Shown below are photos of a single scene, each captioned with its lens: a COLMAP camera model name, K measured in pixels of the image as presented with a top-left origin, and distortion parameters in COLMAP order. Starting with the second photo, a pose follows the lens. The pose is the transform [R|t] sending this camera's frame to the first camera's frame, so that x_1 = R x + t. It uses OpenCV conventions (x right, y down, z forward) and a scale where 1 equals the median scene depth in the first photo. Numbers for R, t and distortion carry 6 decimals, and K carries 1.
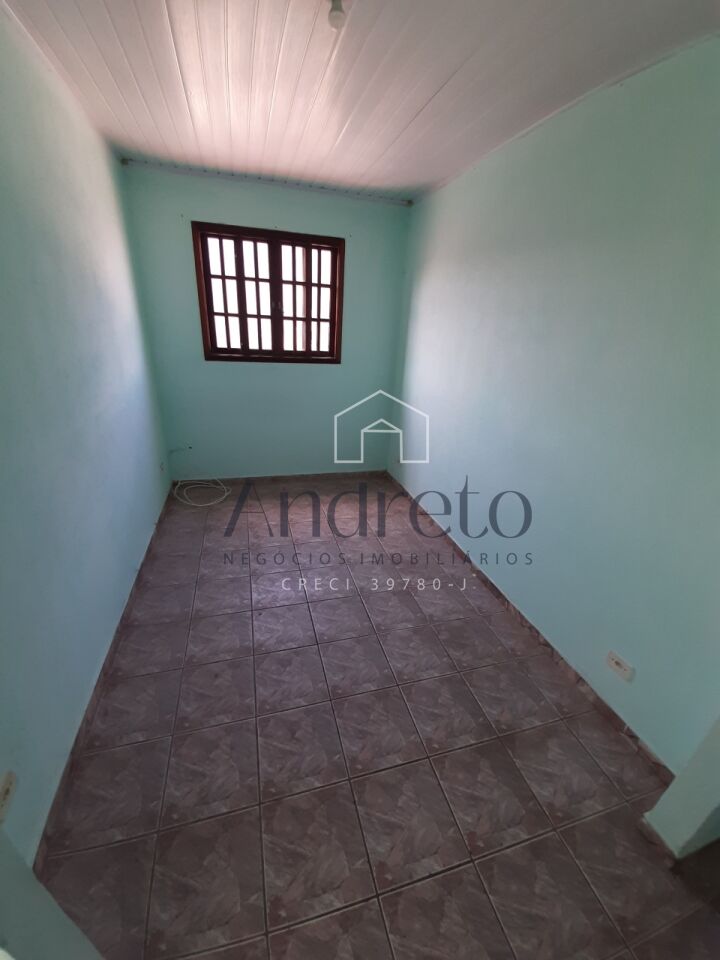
lens RADIAL K [[373.4, 0, 347.2], [0, 373.4, 486.0], [0, 0, 1]] dist [-0.009795, -0.004865]
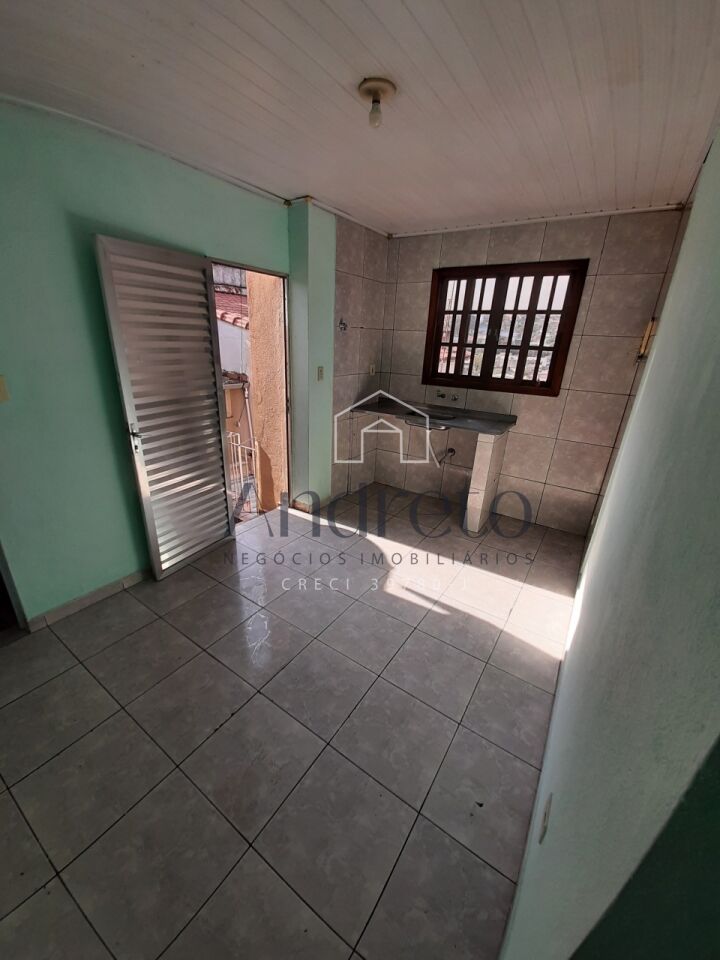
lens RADIAL K [[373.4, 0, 359.3], [0, 373.4, 484.2], [0, 0, 1]] dist [-0.009795, -0.004865]
pose [[0.651355, 0.242175, -0.719089, 0.315141], [-0.307189, 0.950724, 0.041933, -0.019021], [0.693810, 0.193583, 0.693652, 0.088258]]
